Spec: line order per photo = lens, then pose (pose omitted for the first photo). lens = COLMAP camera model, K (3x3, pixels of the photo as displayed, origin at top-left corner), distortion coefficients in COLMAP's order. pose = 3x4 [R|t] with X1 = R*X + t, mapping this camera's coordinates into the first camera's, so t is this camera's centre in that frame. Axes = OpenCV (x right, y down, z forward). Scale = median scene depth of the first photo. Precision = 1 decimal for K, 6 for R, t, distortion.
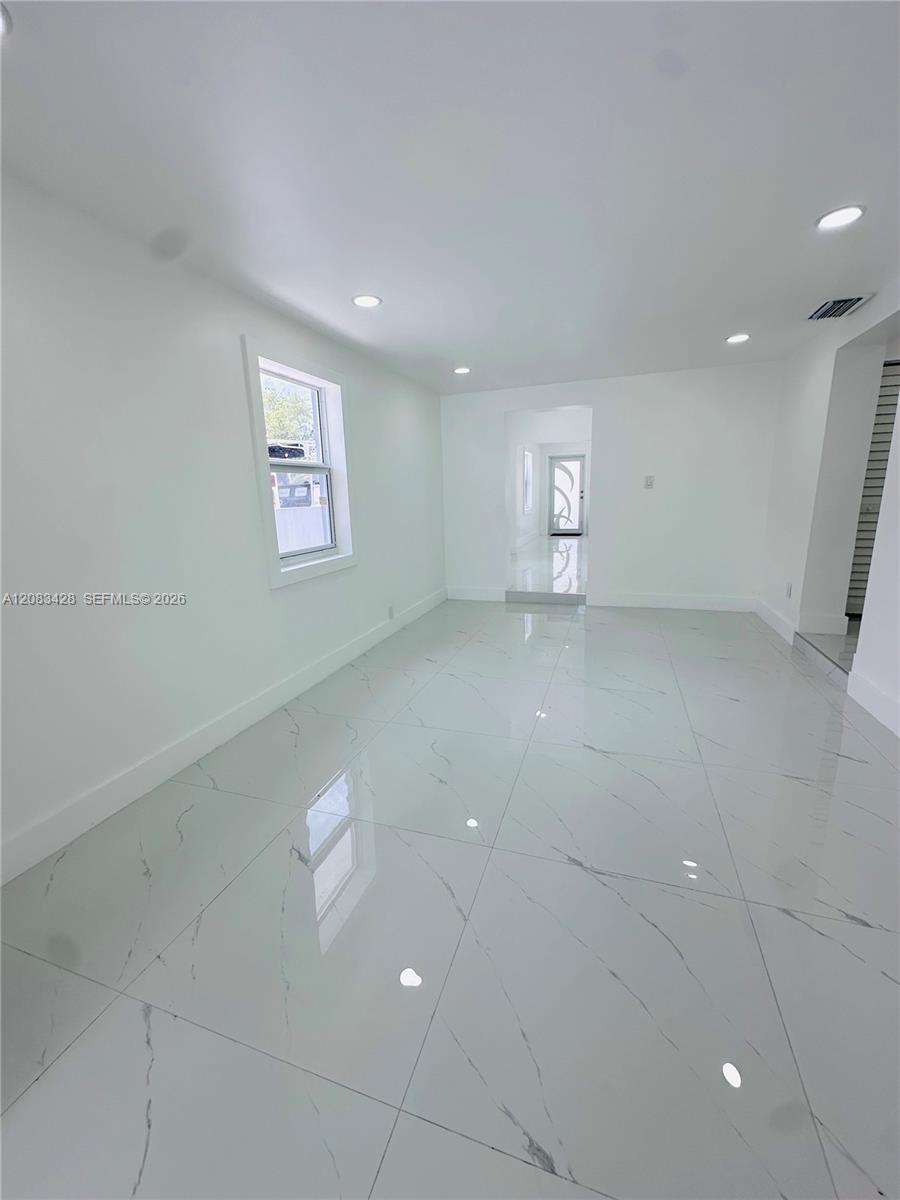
lens RADIAL K [[488.8, 0, 450.0], [0, 488.8, 600.0], [0, 0, 1]] dist [0.000806, 0.000267]
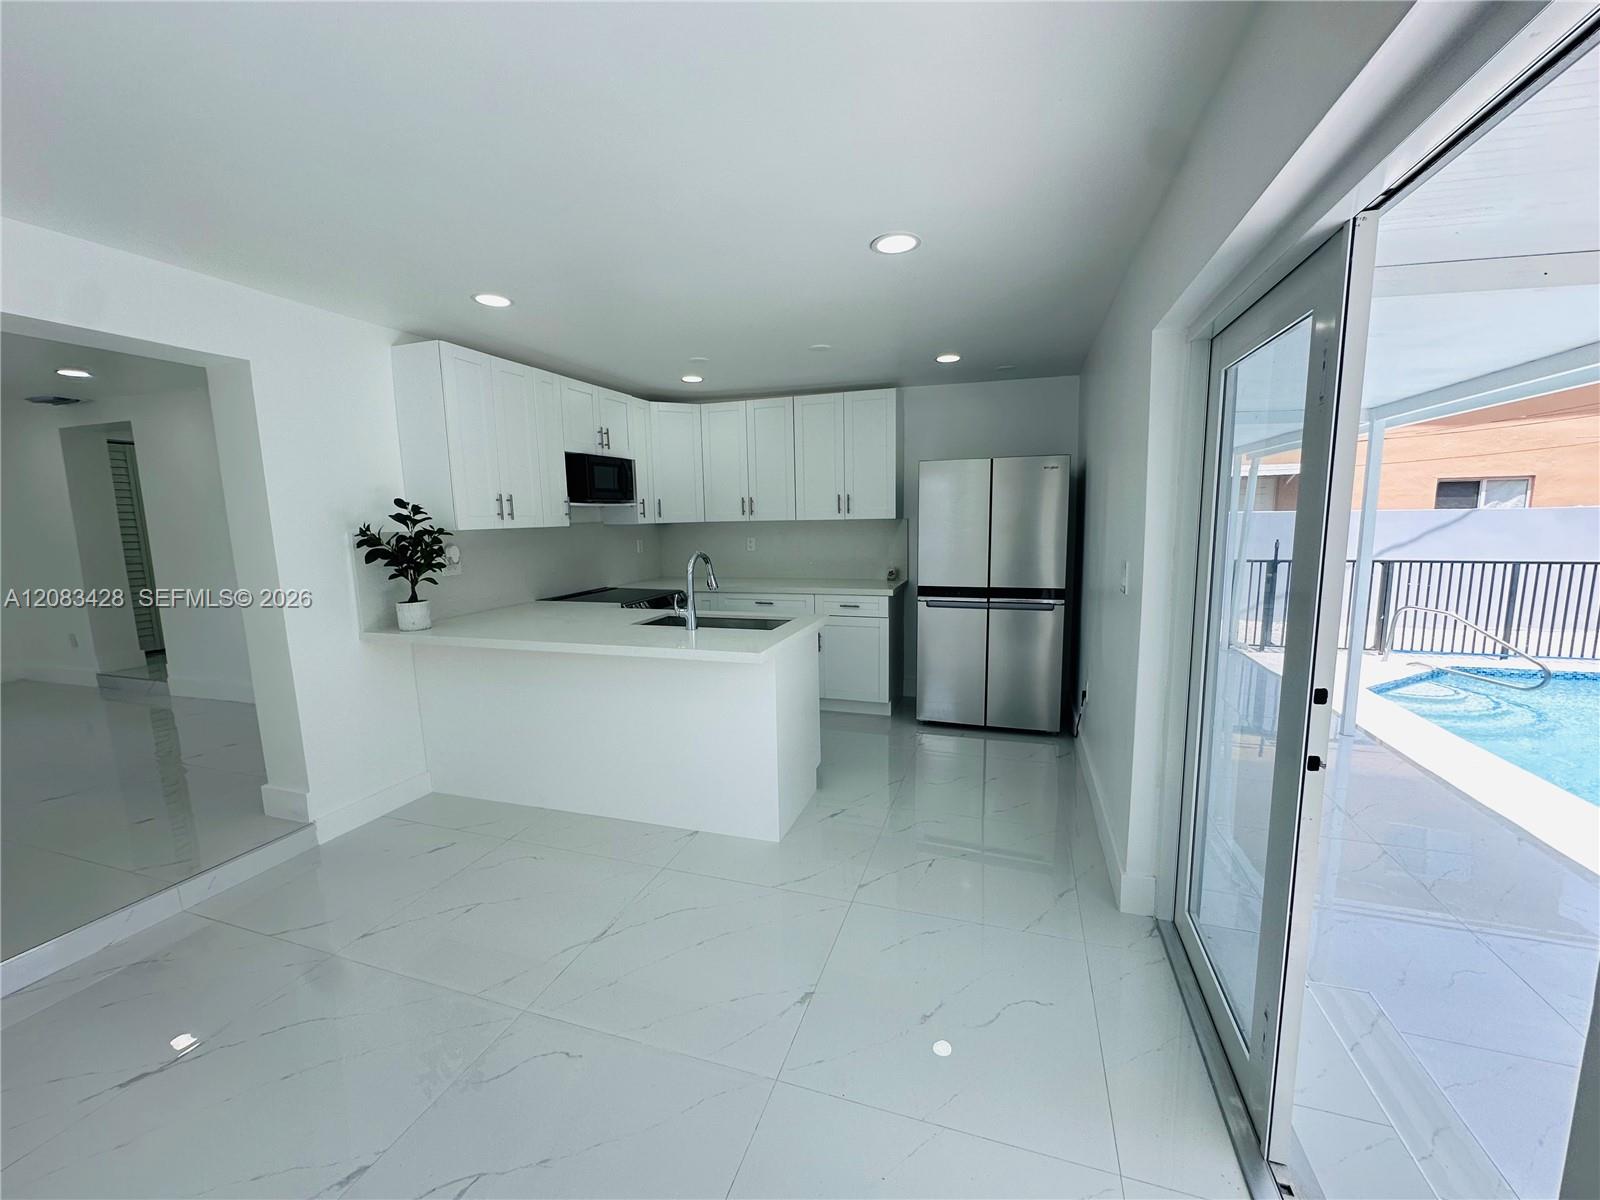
lens RADIAL K [[637.8, 0, 800.0], [0, 637.8, 600.0], [0, 0, 1]] dist [-0.001578, 0.000480]
pose [[-0.001226, -0.104541, 0.994520, -0.248389], [0.232357, 0.967271, 0.101963, 0.045650], [-0.972630, 0.231209, 0.023105, -0.209863]]
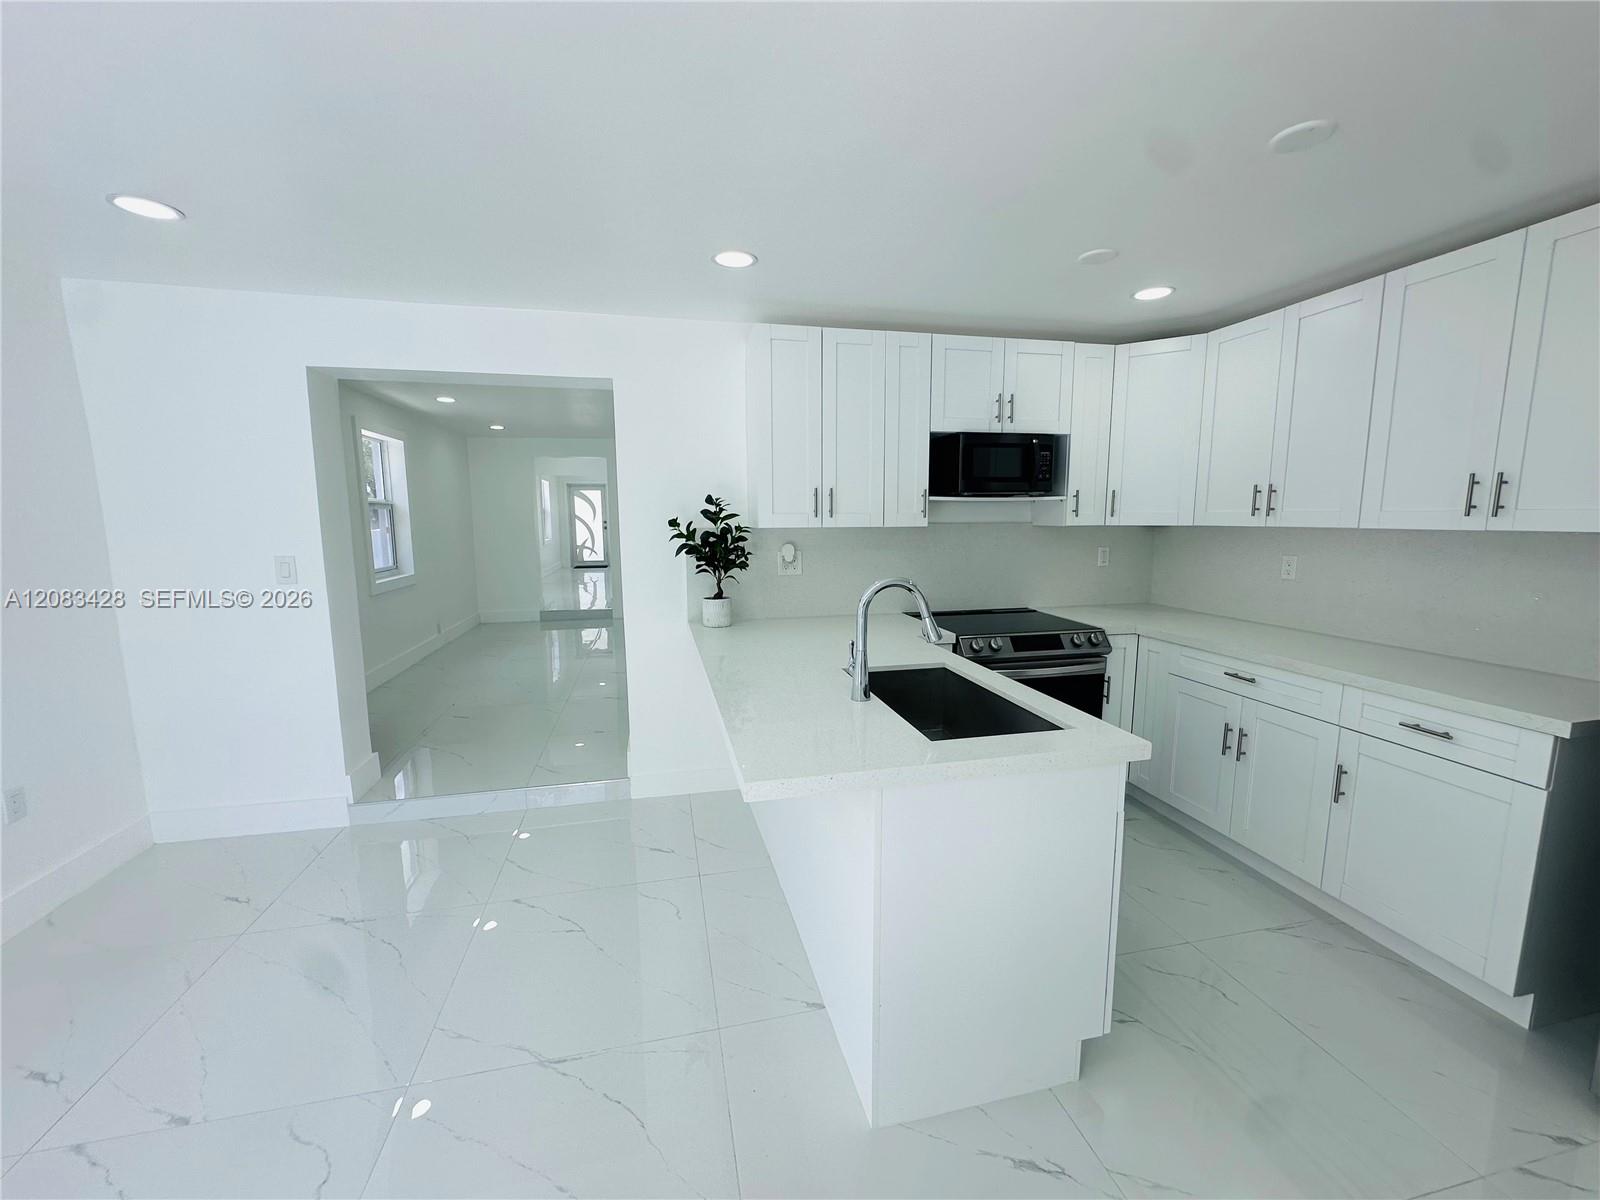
lens RADIAL K [[637.8, 0, 800.0], [0, 637.8, 600.0], [0, 0, 1]] dist [-0.001578, 0.000480]
pose [[0.852838, -0.044202, 0.520301, -0.075081], [0.091731, 0.993598, -0.065947, 0.058630], [-0.514055, 0.103970, 0.851433, -0.299310]]
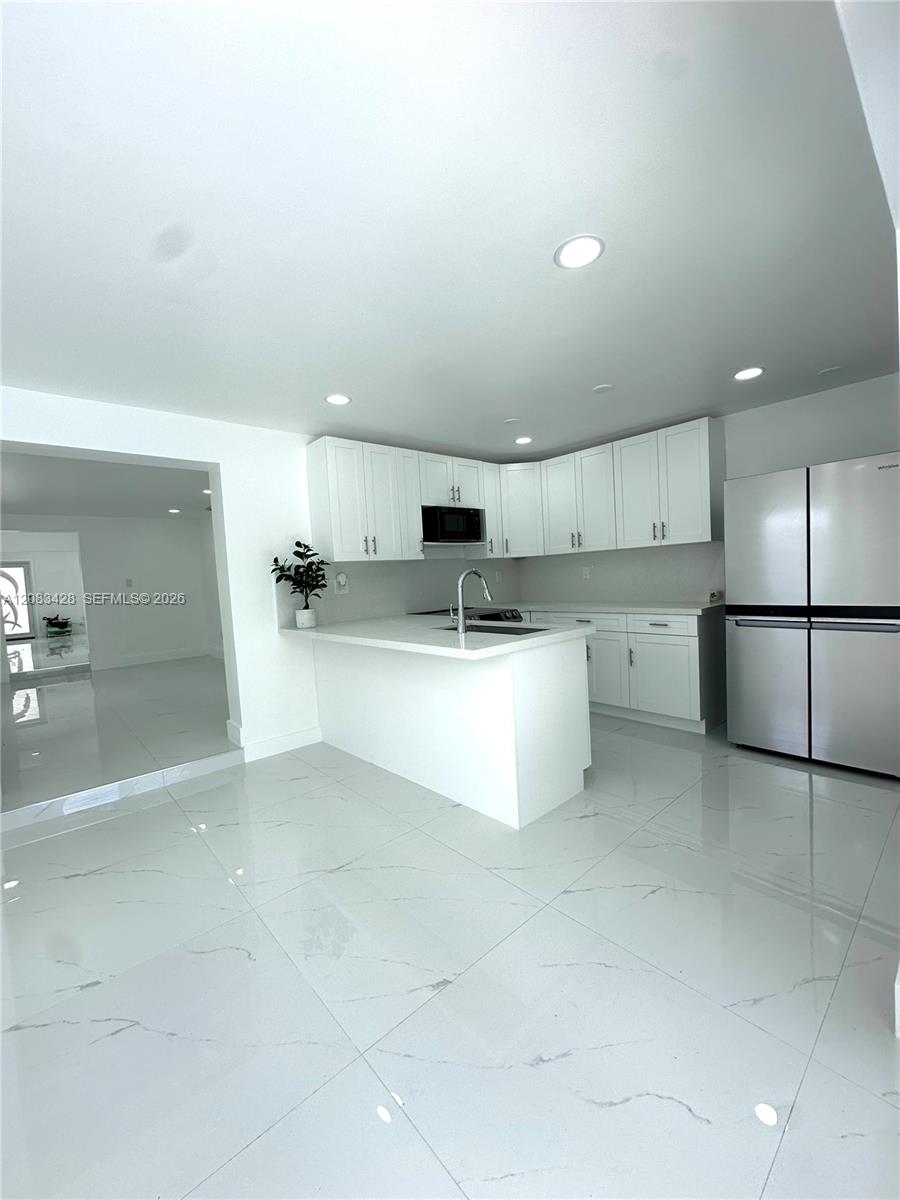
lens RADIAL K [[478.4, 0, 450.0], [0, 478.4, 600.0], [0, 0, 1]] dist [-0.001578, 0.000480]
pose [[0.496216, -0.042154, 0.867175, -0.193359], [0.224271, 0.971144, -0.081124, 0.078068], [-0.838733, 0.234737, 0.491351, -0.278240]]
